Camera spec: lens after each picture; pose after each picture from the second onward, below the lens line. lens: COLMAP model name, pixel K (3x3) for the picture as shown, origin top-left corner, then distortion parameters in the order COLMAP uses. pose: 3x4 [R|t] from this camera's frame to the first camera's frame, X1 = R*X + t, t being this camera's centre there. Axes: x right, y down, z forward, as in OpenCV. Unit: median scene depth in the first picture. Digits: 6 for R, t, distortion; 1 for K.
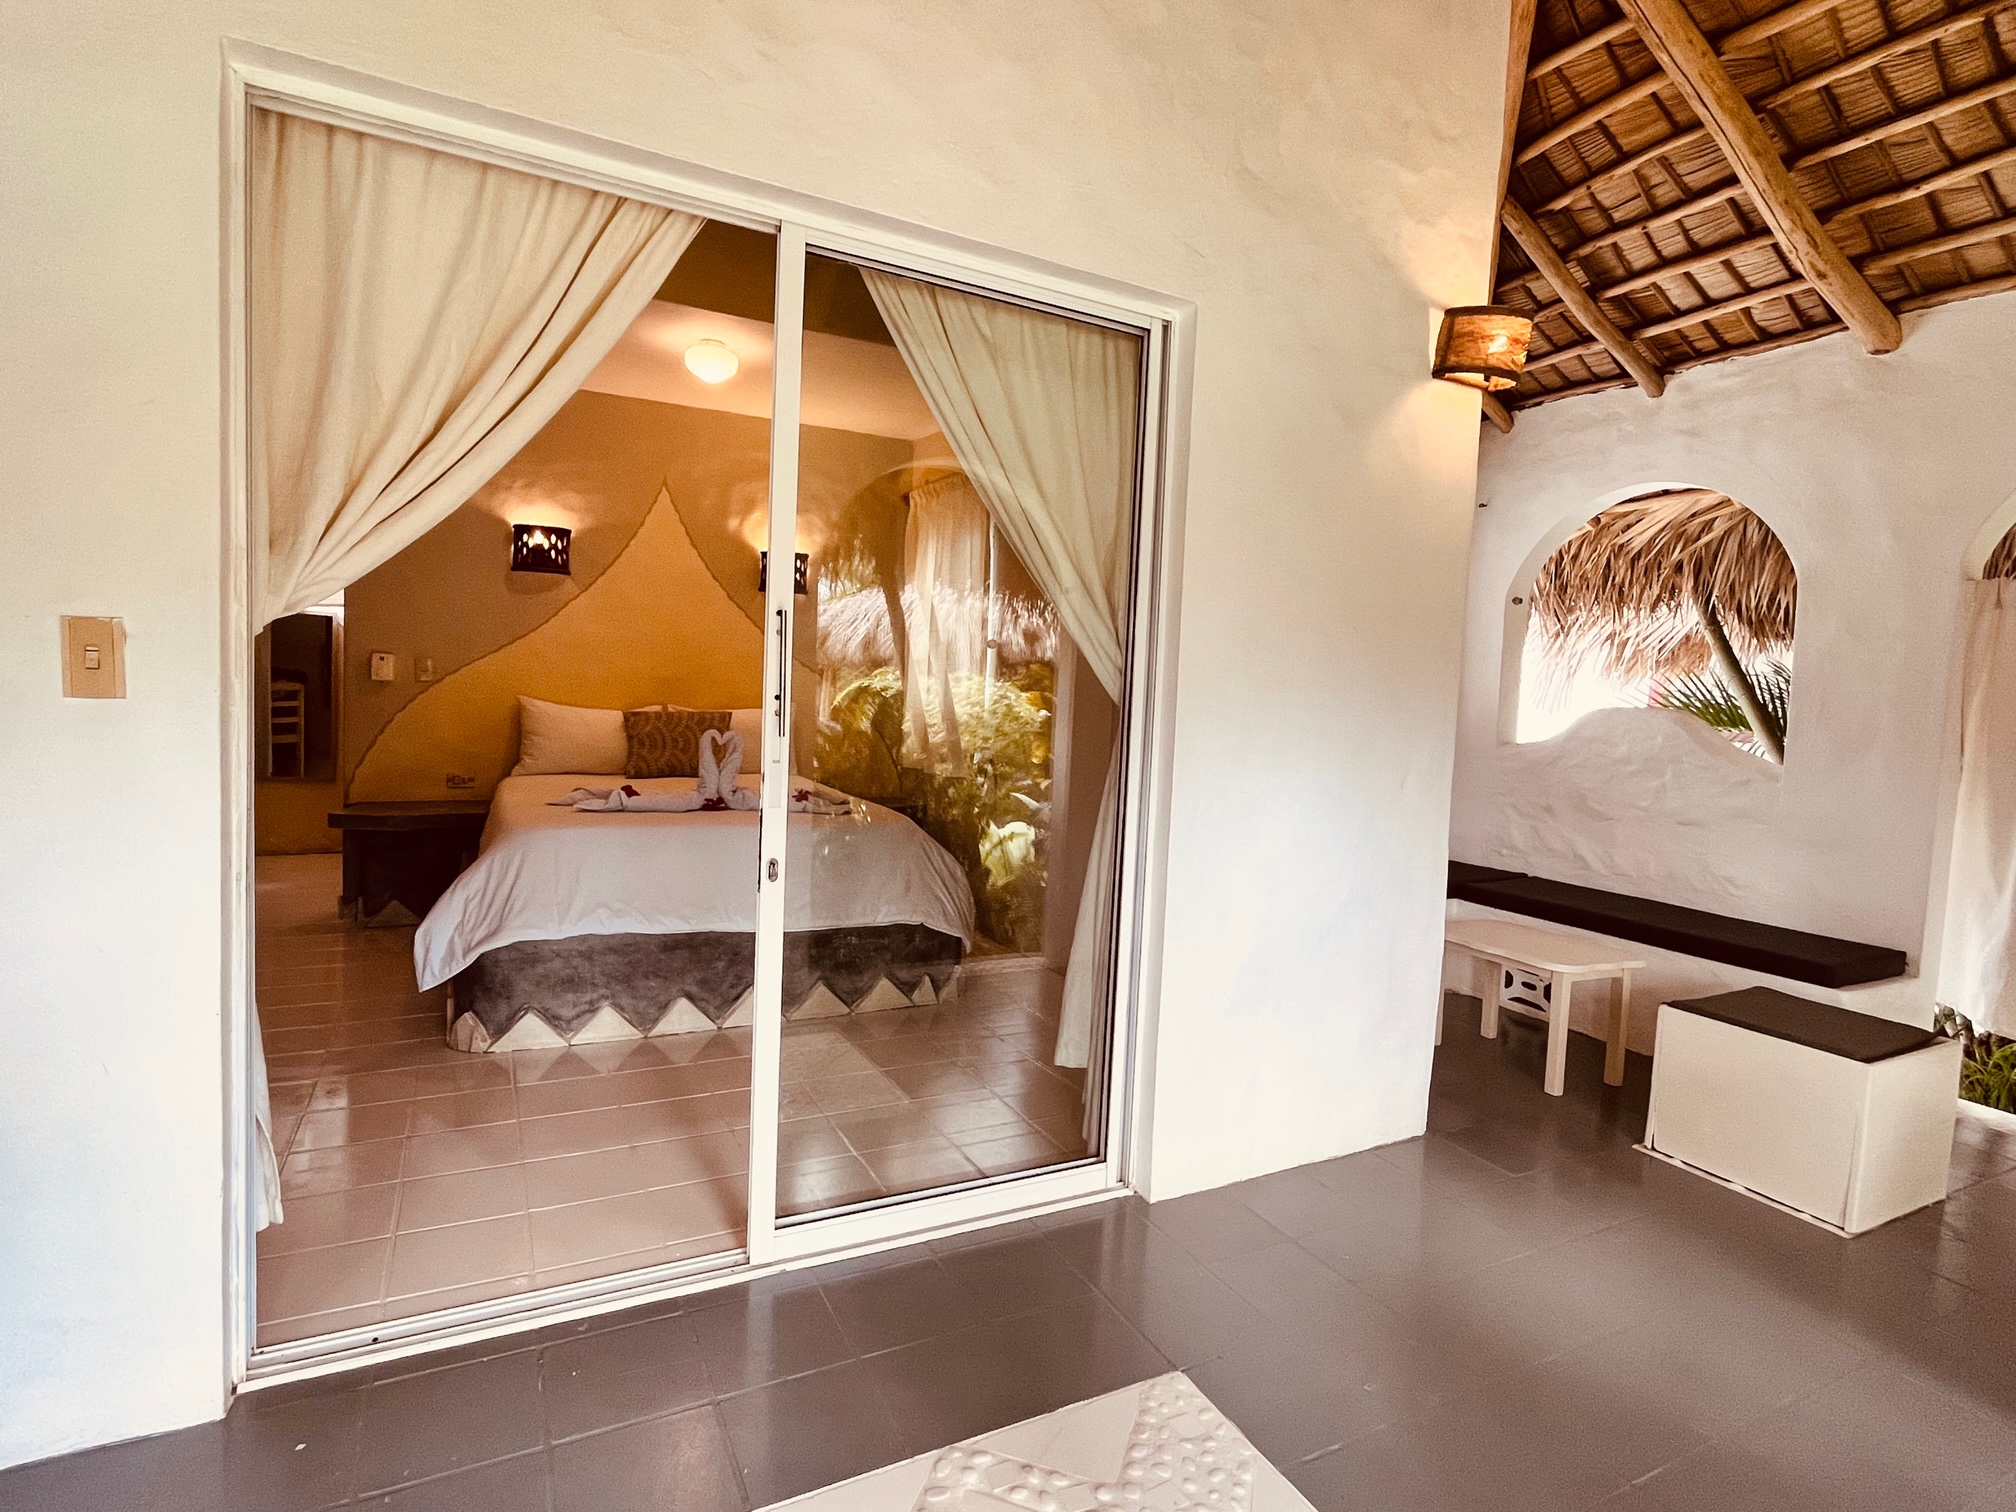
lens RADIAL K [[1023.8, 0, 1008.0], [0, 1023.8, 756.0], [0, 0, 1]] dist [0.017675, 0.000069]
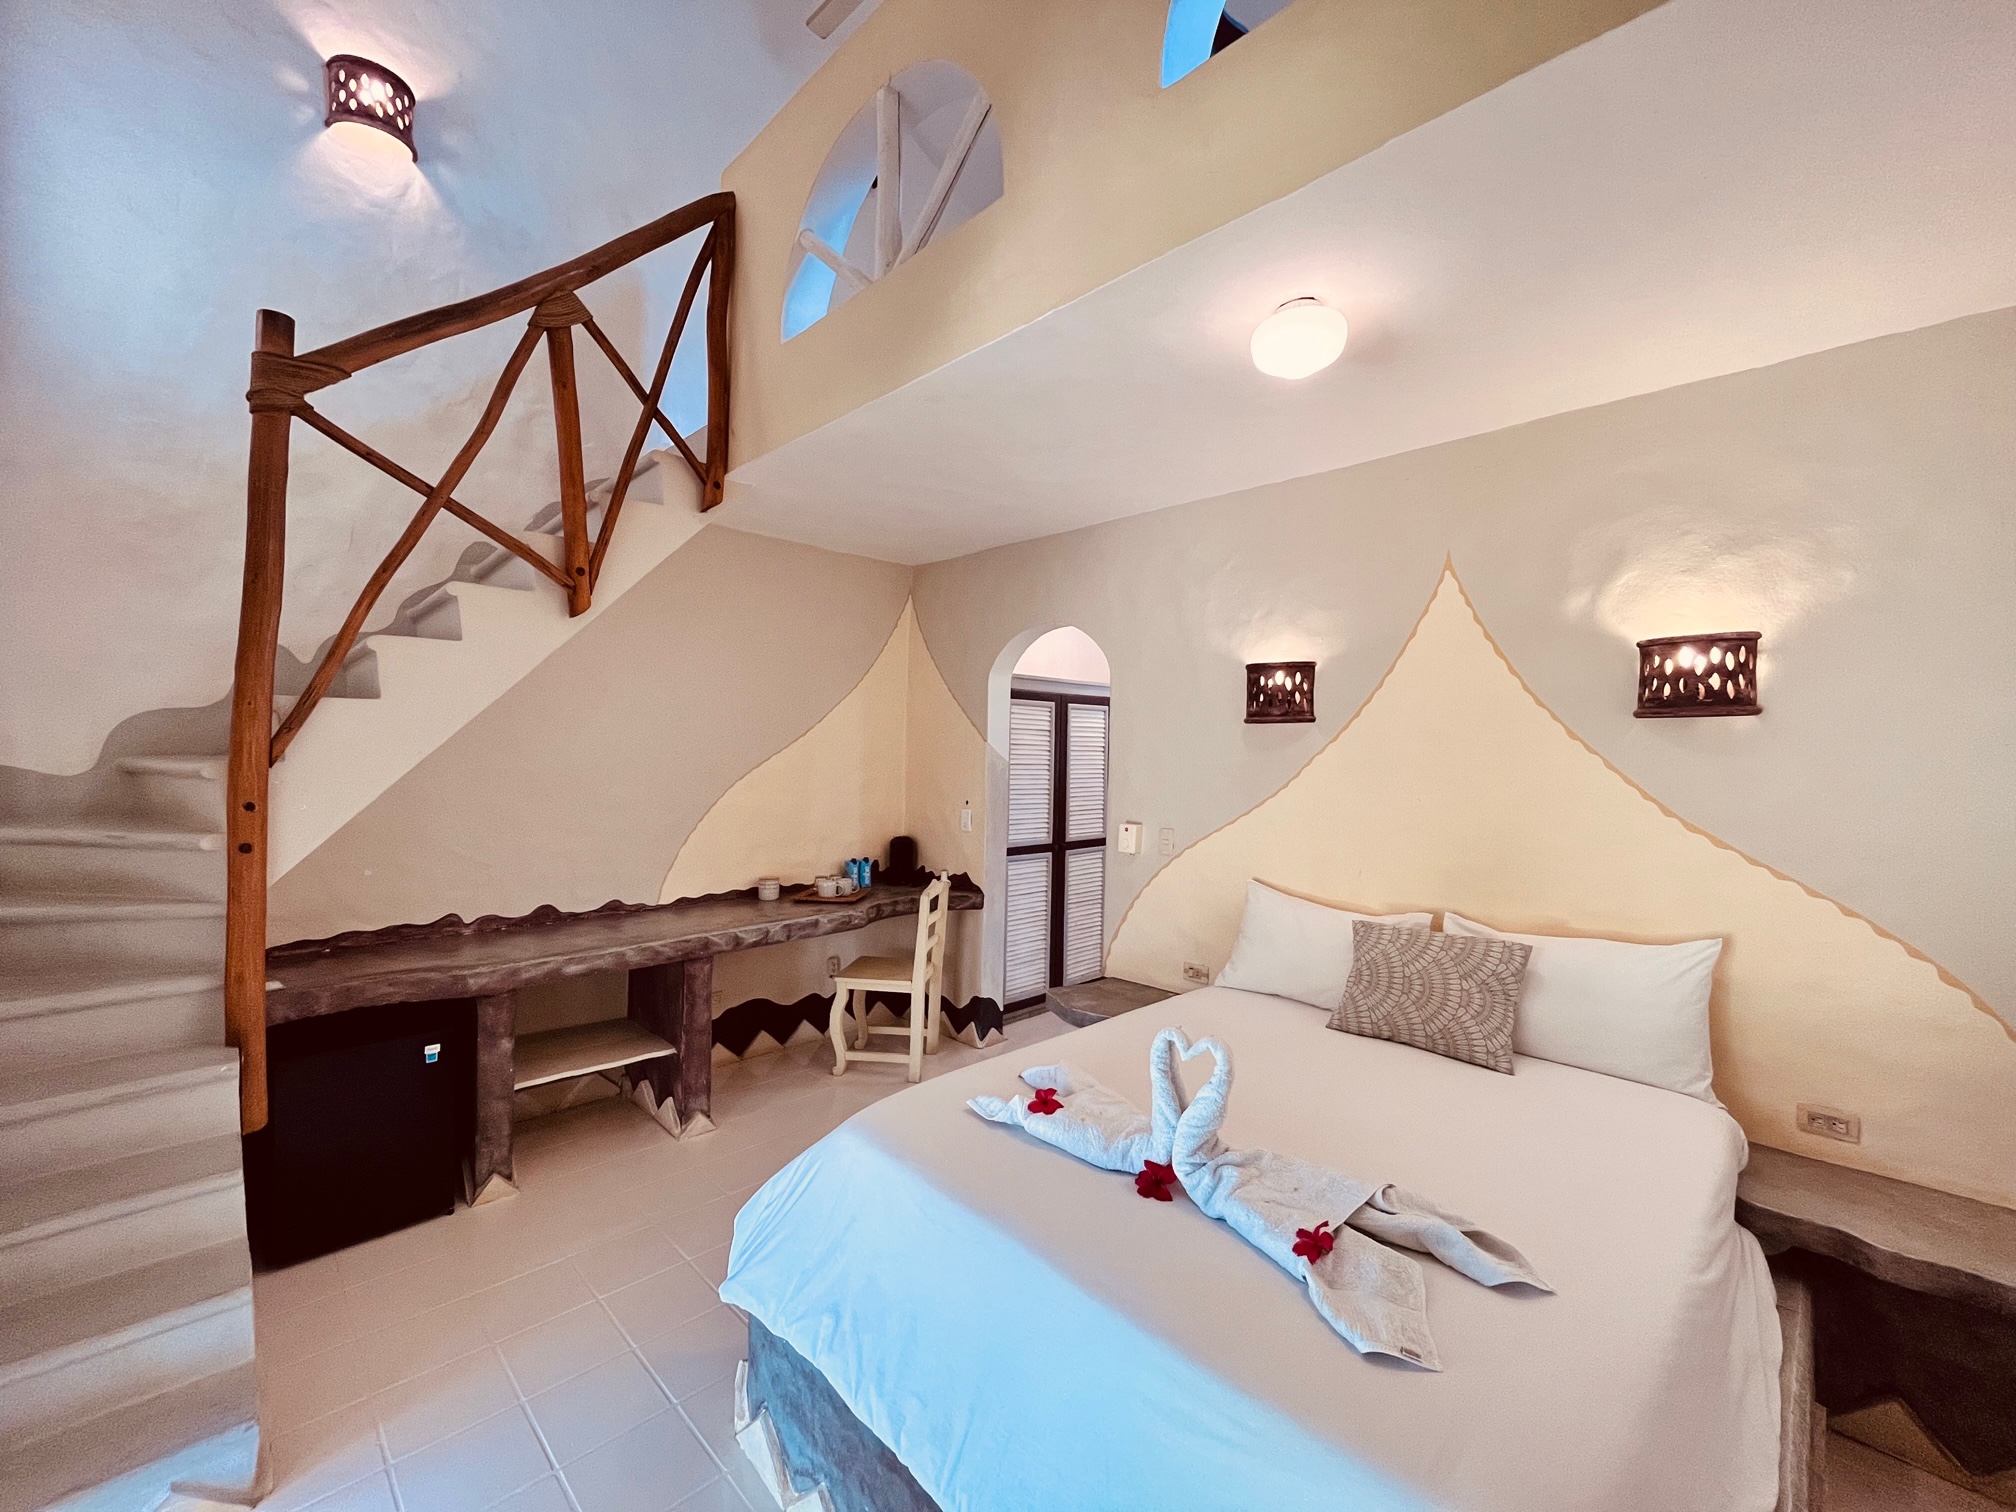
lens RADIAL K [[818.0, 0, 1008.0], [0, 818.0, 756.0], [0, 0, 1]] dist [-0.001397, -0.000414]
pose [[0.293793, -0.030275, -0.955390, 0.069771], [-0.067077, 0.996381, -0.052201, -0.107363], [0.953513, 0.079421, 0.290699, 0.626989]]
